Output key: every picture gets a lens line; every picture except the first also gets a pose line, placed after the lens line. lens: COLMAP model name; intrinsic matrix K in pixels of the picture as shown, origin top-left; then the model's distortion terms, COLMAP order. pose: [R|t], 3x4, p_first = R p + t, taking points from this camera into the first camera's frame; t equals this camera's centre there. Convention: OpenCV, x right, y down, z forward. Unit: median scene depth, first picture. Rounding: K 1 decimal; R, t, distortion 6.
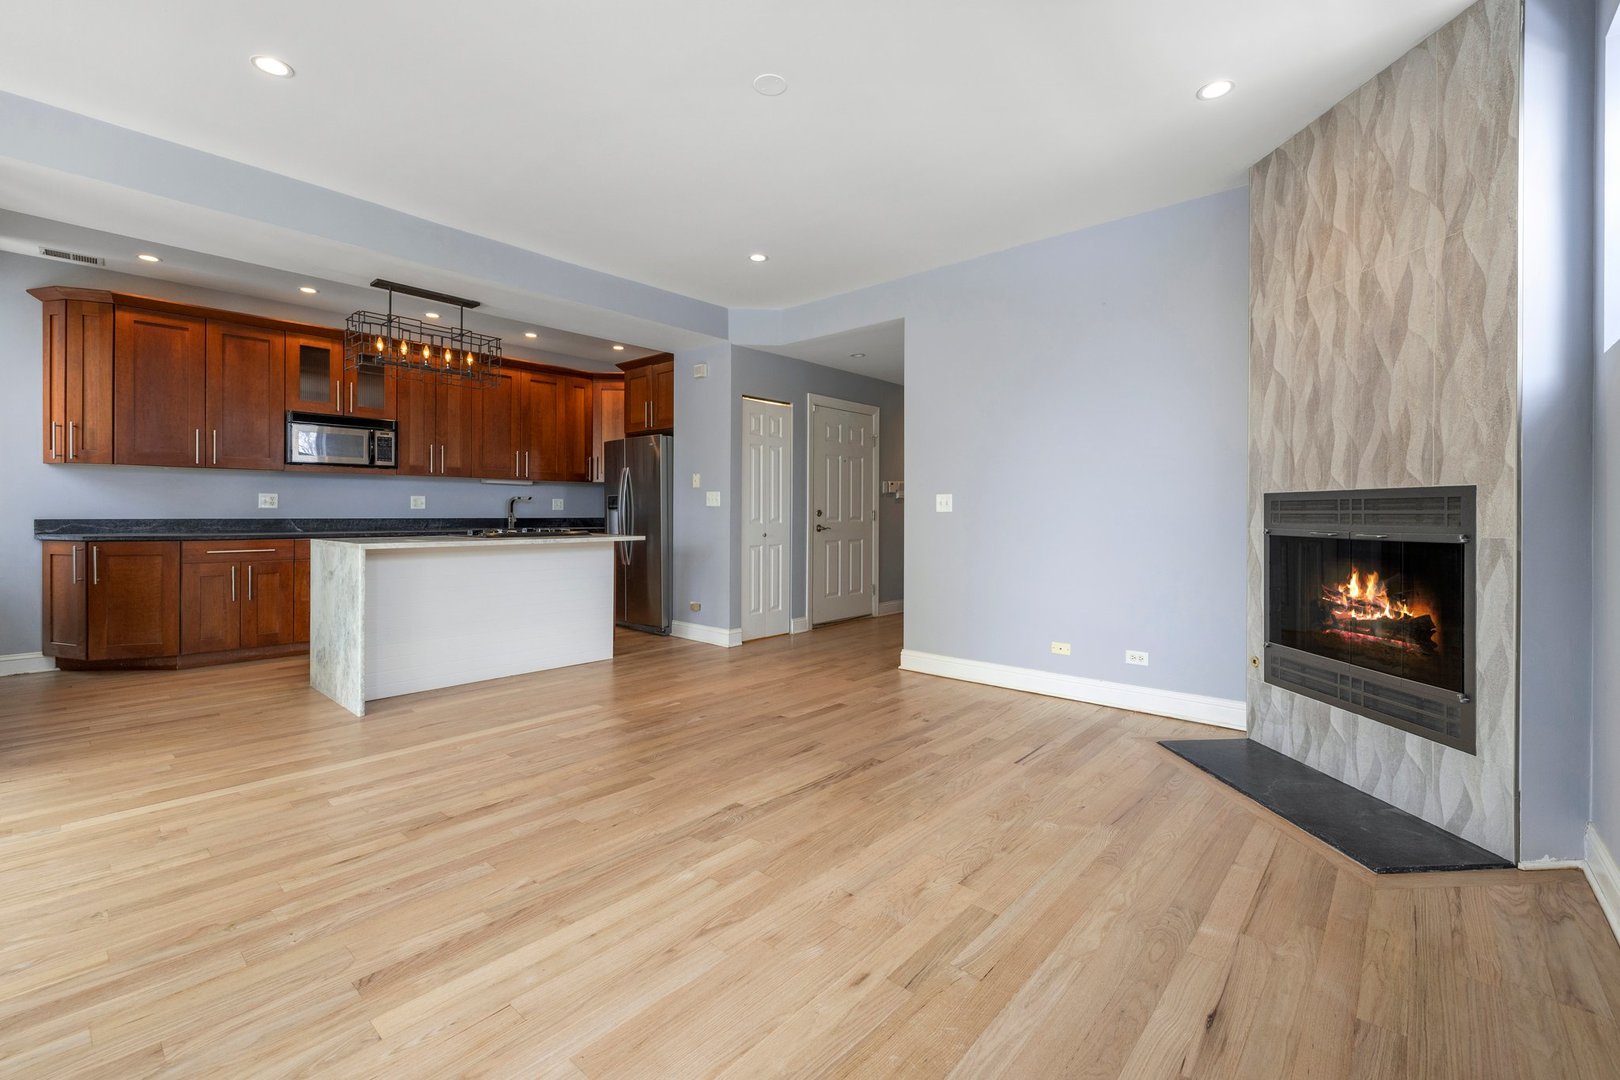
lens RADIAL K [[686.2, 0, 806.0], [0, 686.2, 515.5], [0, 0, 1]] dist [-0.001333, 0.000235]
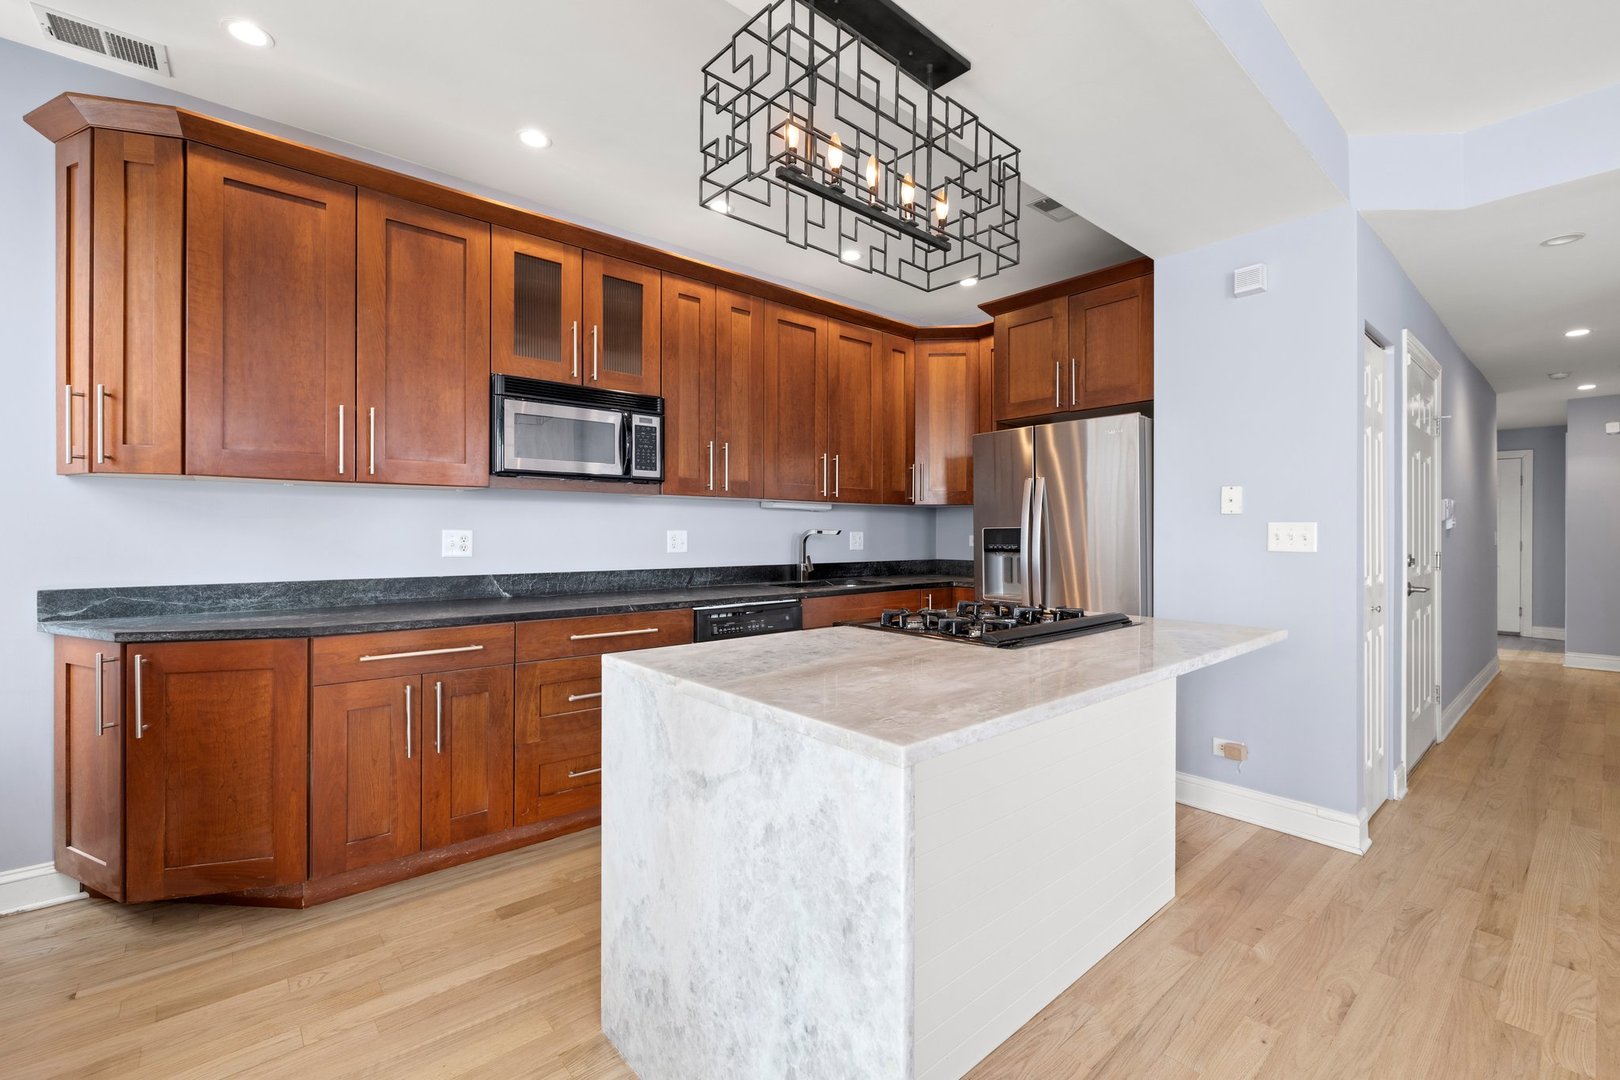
lens RADIAL K [[686.2, 0, 801.2], [0, 686.2, 535.1], [0, 0, 1]] dist [-0.001333, 0.000235]
pose [[0.990911, -0.001761, -0.134509, -0.526905], [0.001399, 0.999995, -0.002789, -0.031471], [0.134513, 0.002576, 0.990908, 0.593008]]
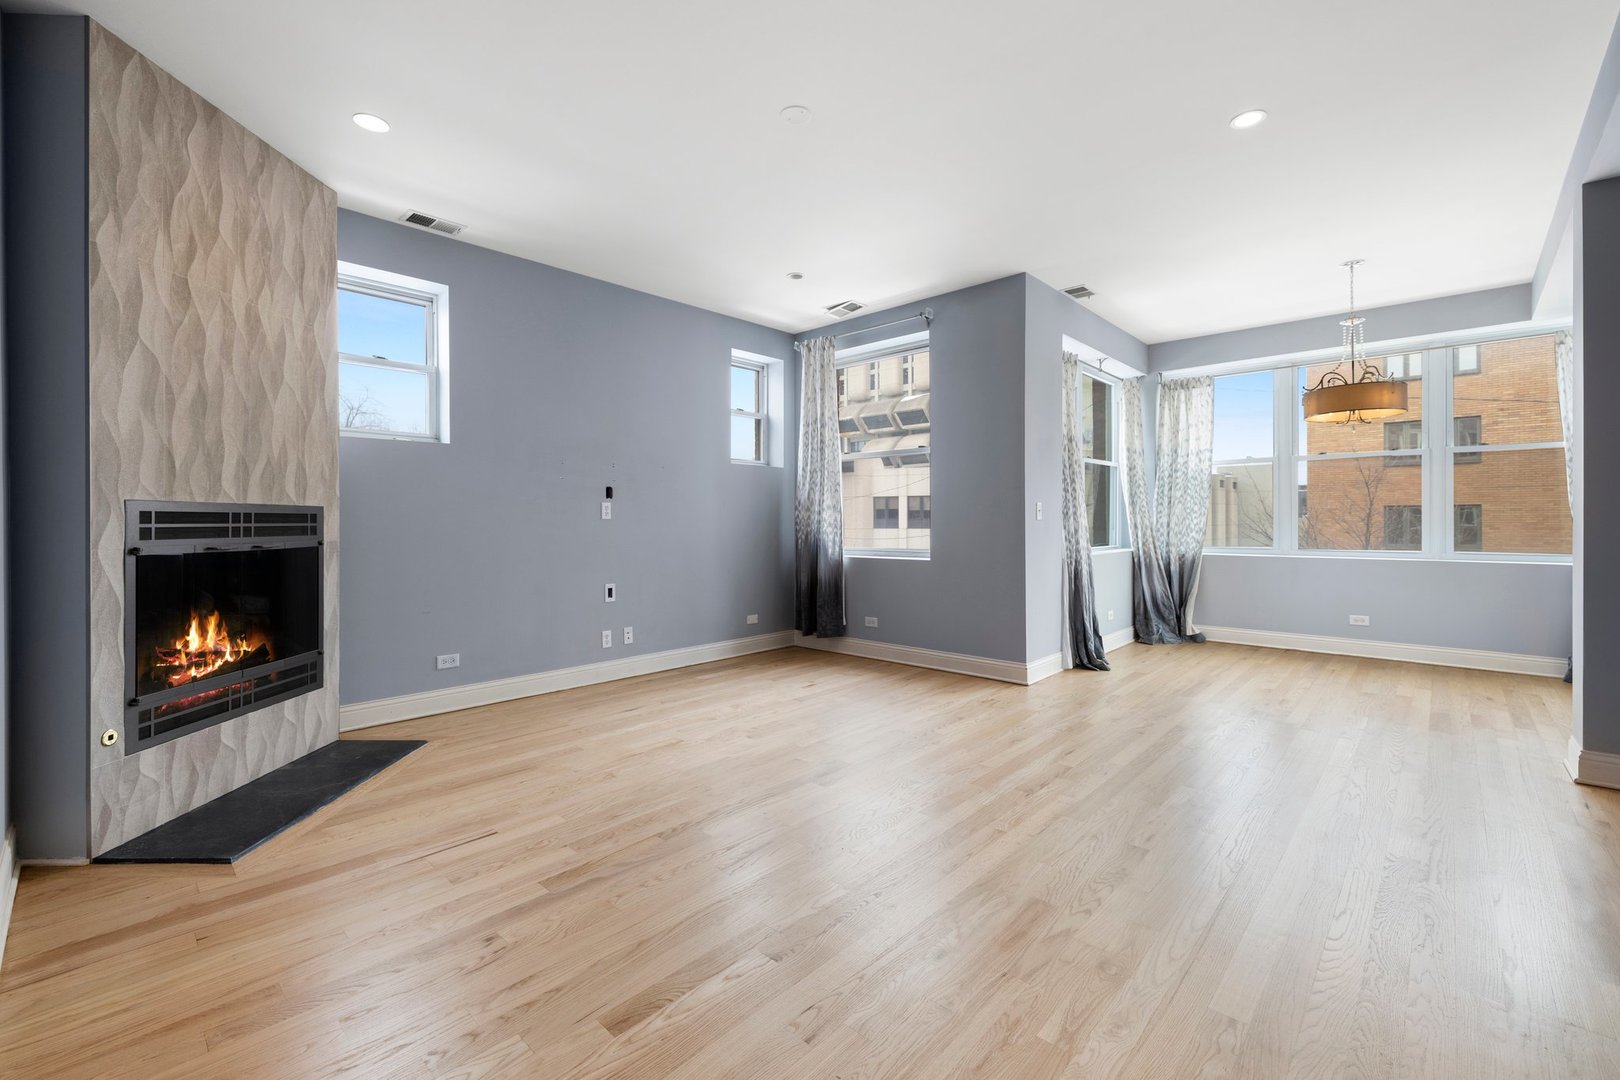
lens RADIAL K [[686.2, 0, 806.0], [0, 686.2, 521.0], [0, 0, 1]] dist [-0.001333, 0.000235]
pose [[-0.999627, -0.000711, 0.027303, -0.057267], [-0.000605, 0.999992, 0.003889, -0.009048], [-0.027306, 0.003871, -0.999620, 1.201515]]
